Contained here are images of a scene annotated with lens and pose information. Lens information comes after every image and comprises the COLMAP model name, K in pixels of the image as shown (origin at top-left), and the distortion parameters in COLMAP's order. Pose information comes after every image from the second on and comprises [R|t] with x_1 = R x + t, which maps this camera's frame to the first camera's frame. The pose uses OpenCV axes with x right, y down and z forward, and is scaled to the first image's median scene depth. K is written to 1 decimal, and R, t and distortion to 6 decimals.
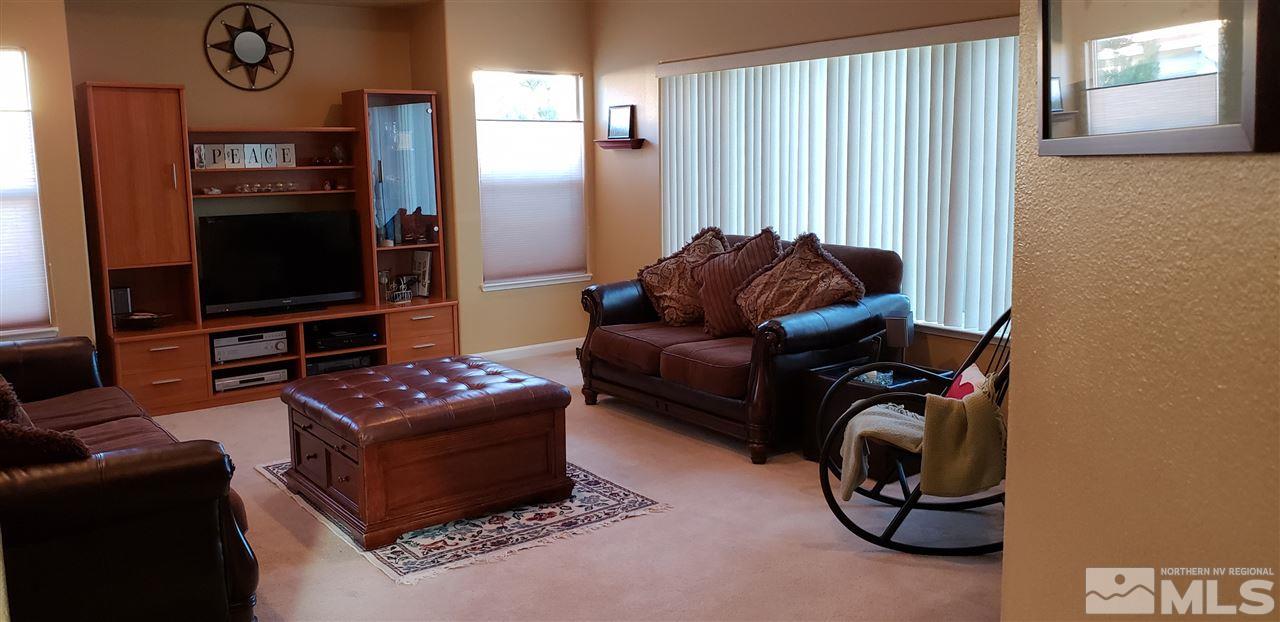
lens RADIAL K [[1020.9, 0, 640.0], [0, 1020.9, 311.0], [0, 0, 1]] dist [0.162399, -0.277554]
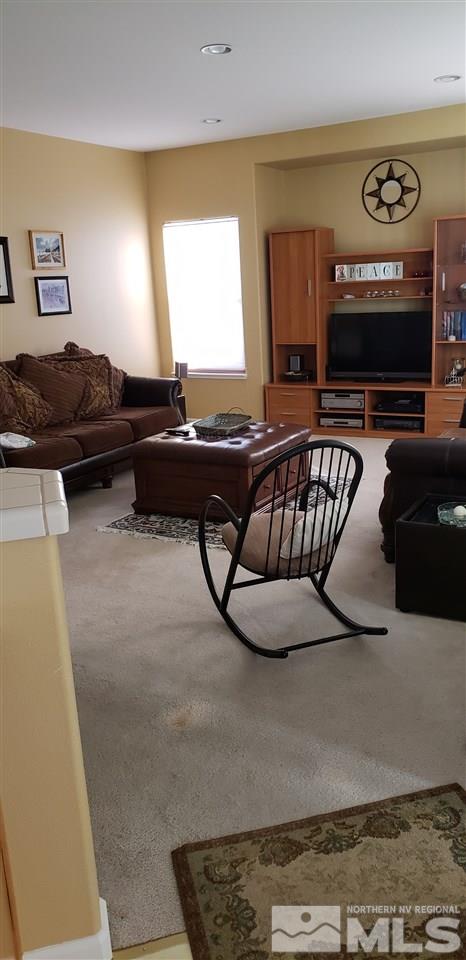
lens RADIAL K [[765.6, 0, 233.0], [0, 765.6, 480.0], [0, 0, 1]] dist [0.162399, -0.277554]
pose [[0.416392, 0.233177, -0.878775, 0.578826], [-0.106479, 0.972408, 0.207569, -0.070417], [0.902928, 0.007141, 0.429732, 0.358776]]
